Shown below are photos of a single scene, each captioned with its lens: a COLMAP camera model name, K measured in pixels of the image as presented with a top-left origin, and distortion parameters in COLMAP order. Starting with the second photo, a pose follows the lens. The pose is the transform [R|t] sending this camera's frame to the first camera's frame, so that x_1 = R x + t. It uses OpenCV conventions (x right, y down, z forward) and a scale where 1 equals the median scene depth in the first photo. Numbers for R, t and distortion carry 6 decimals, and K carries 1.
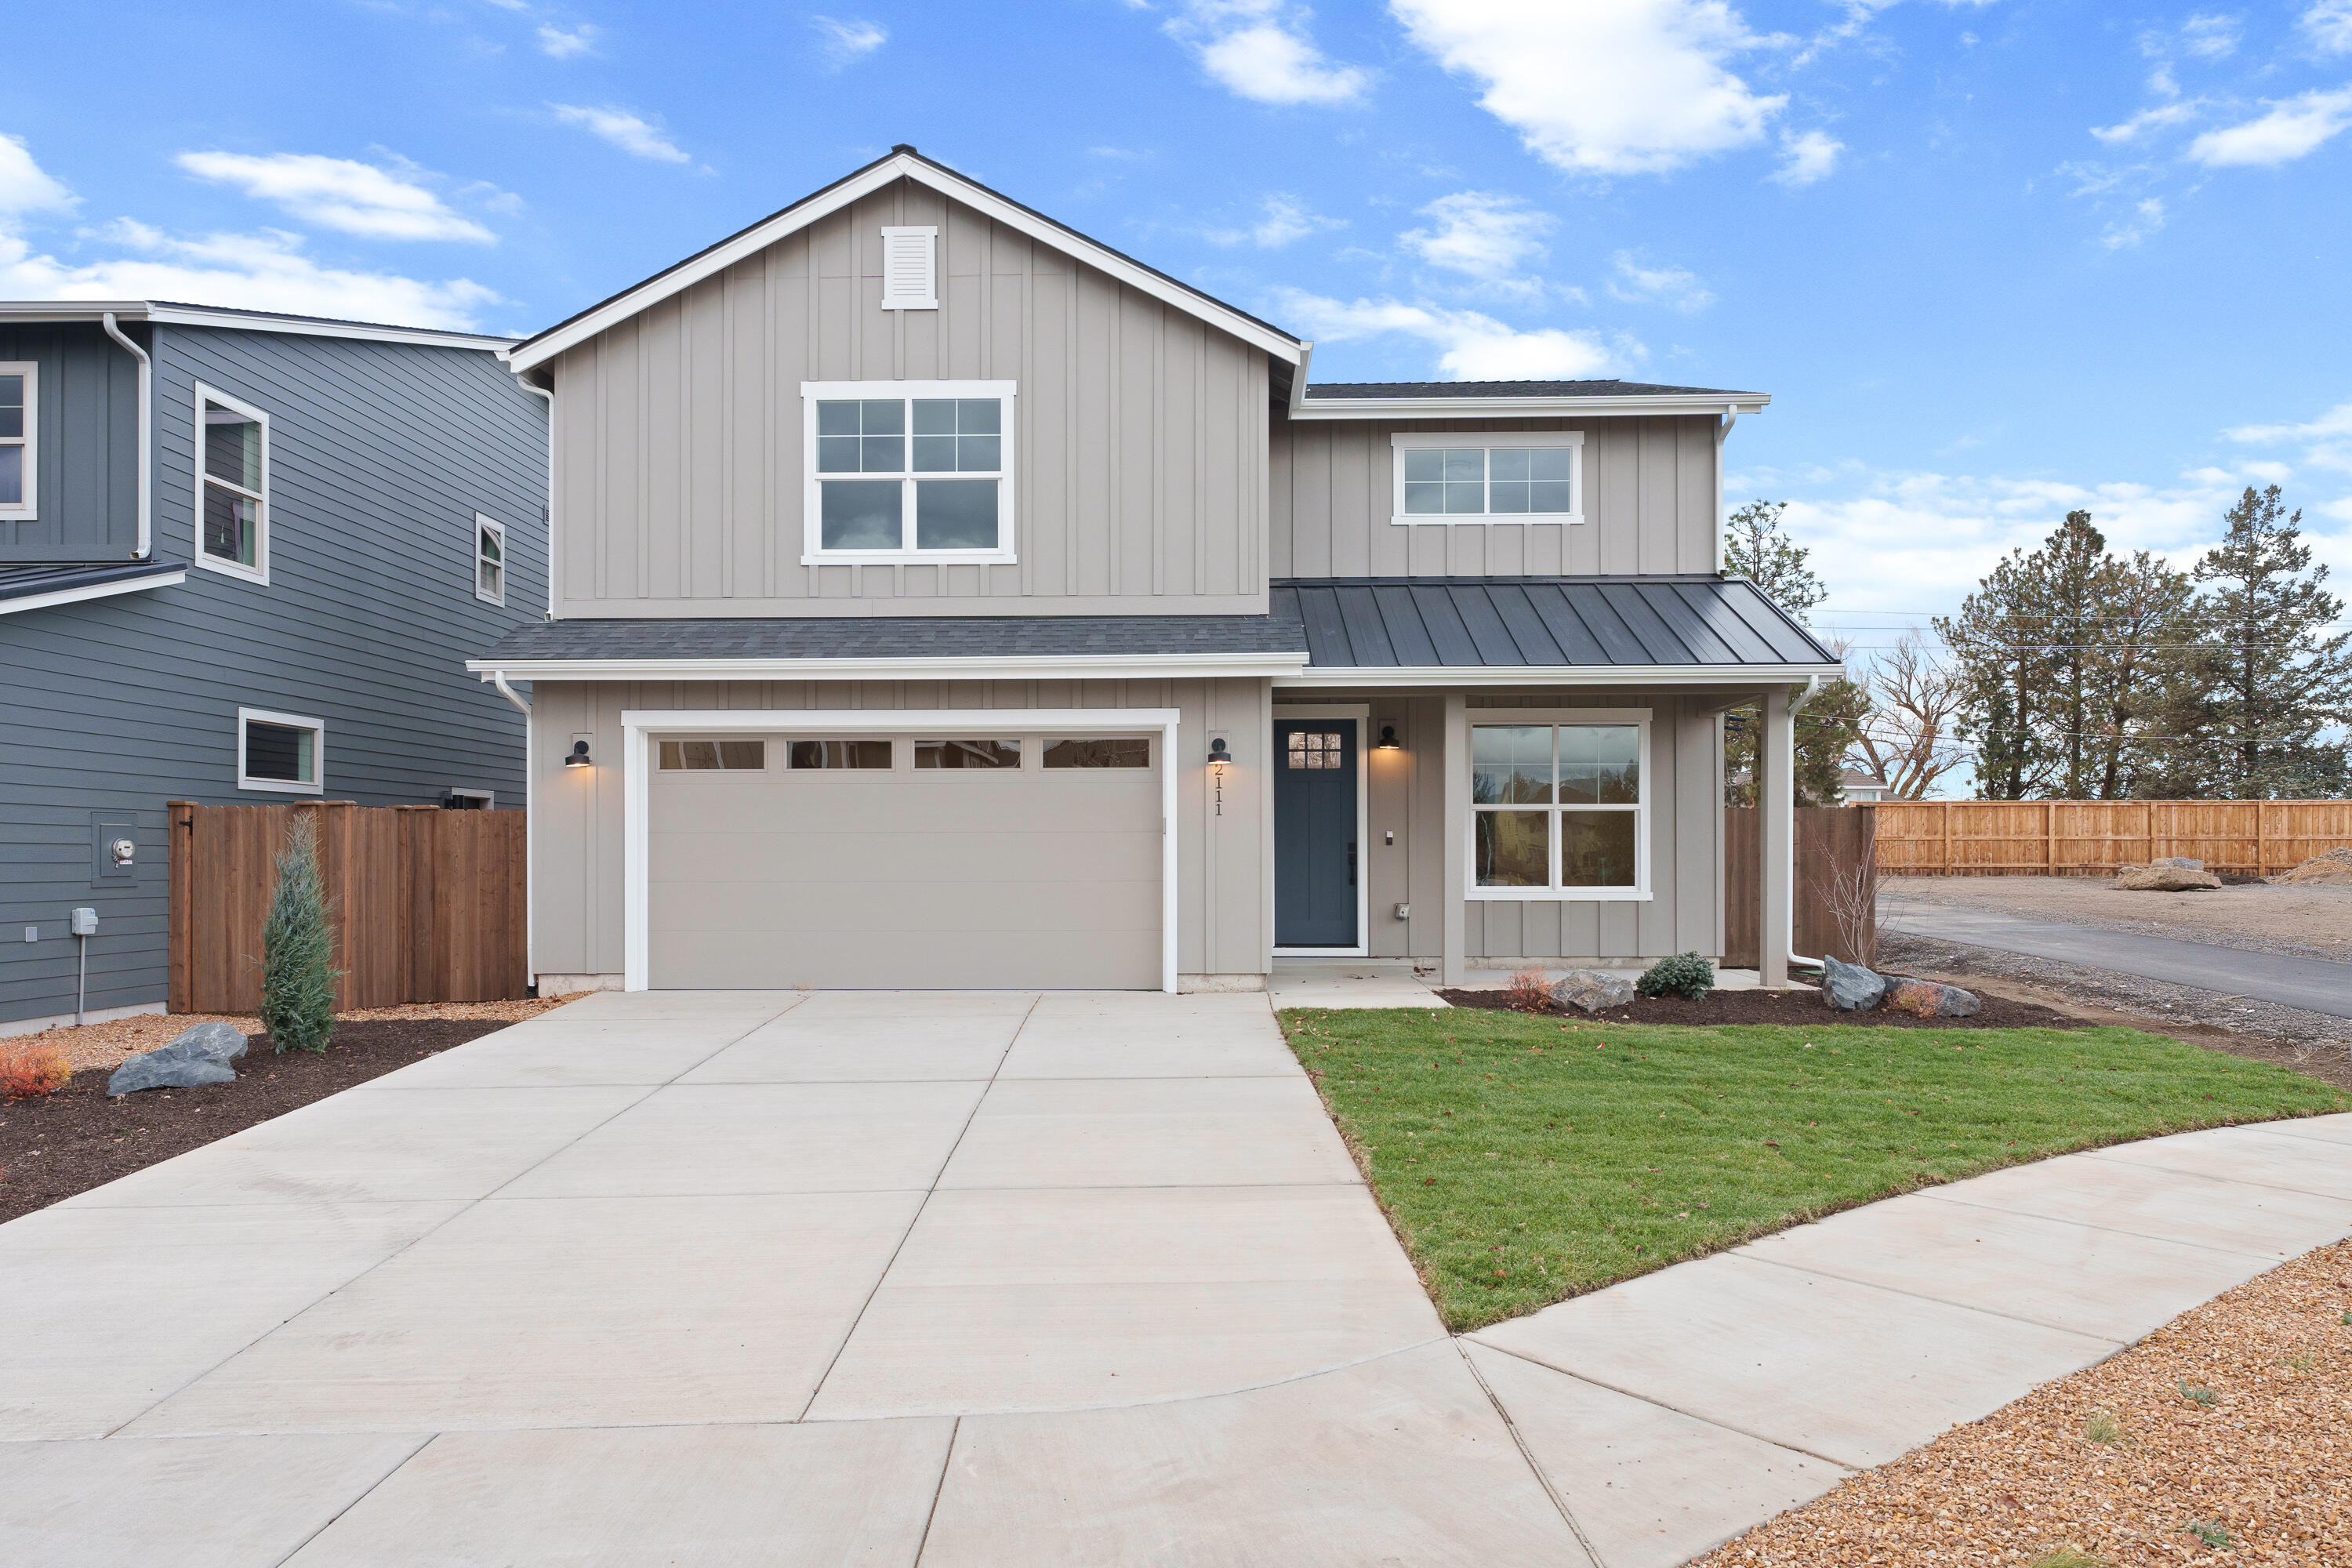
lens RADIAL K [[1514.5, 0, 1176.7], [0, 1514.5, 869.5], [0, 0, 1]] dist [-0.000530, 0.000143]
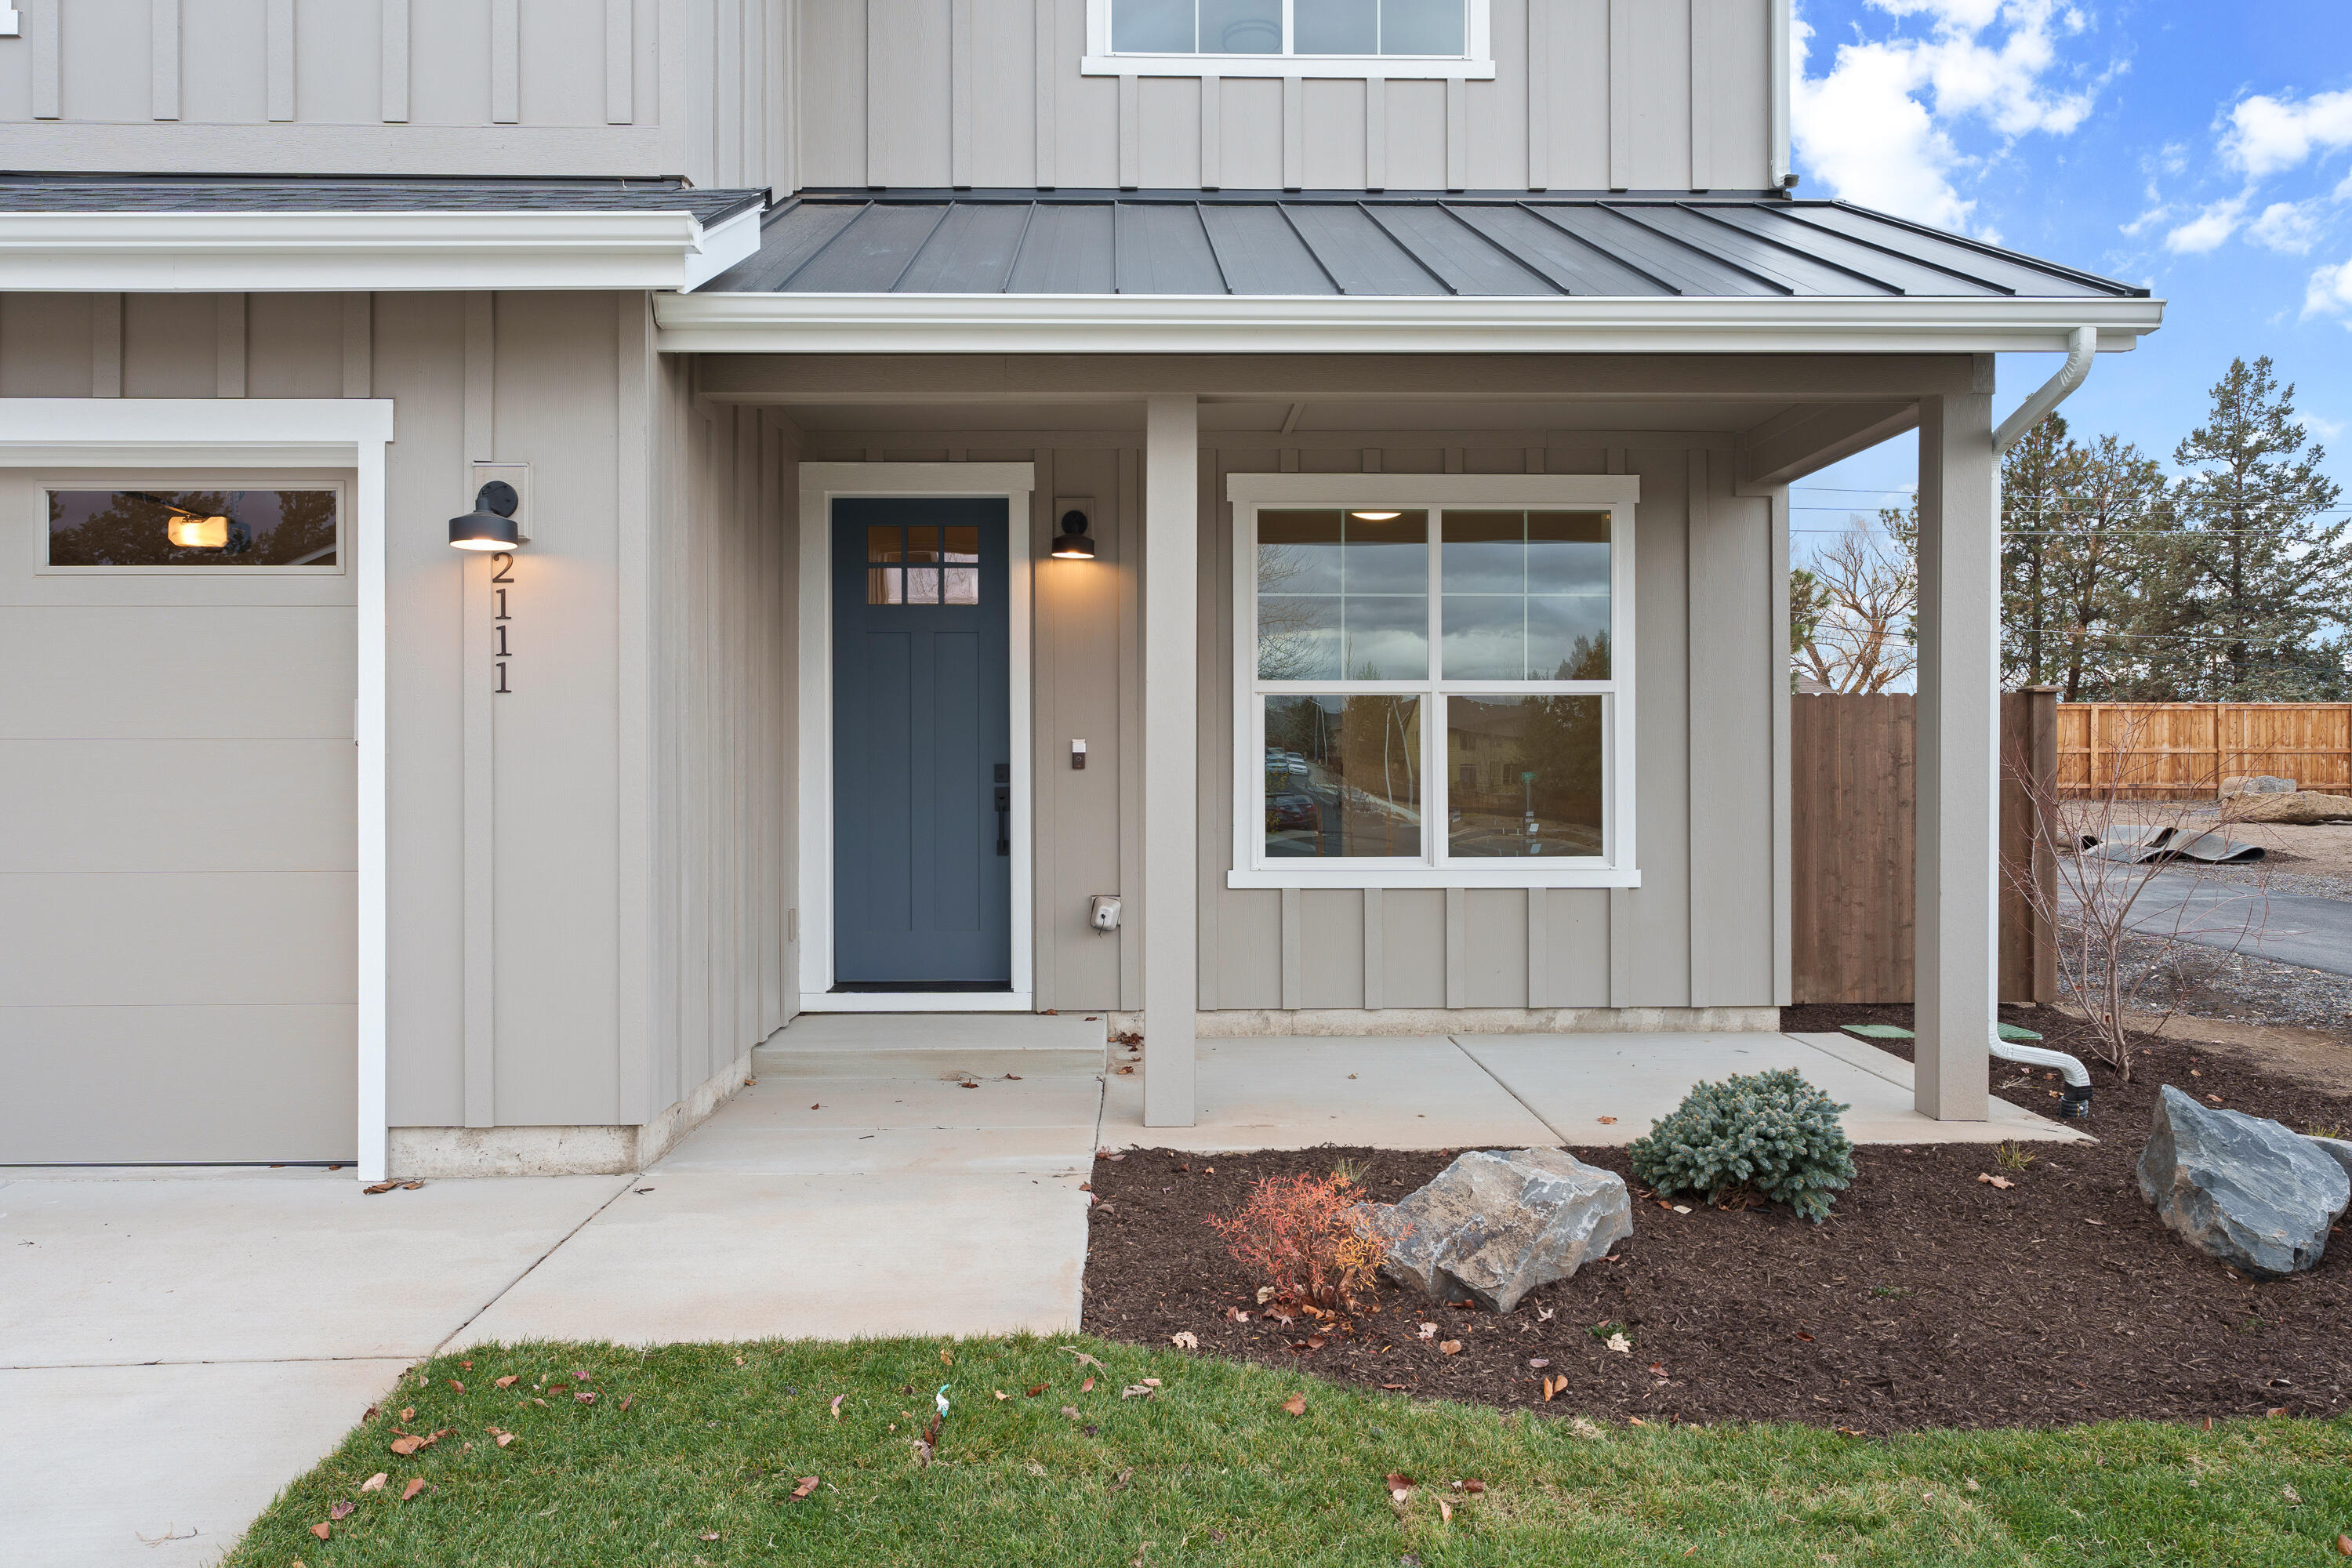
lens RADIAL K [[1553.6, 0, 1176.0], [0, 1553.6, 784.0], [0, 0, 1]] dist [-0.002496, 0.000918]
pose [[0.998595, -0.001473, 0.052973, 0.032074], [0.001430, 0.999999, 0.000849, -0.002646], [-0.052974, -0.000772, 0.998596, 0.116388]]
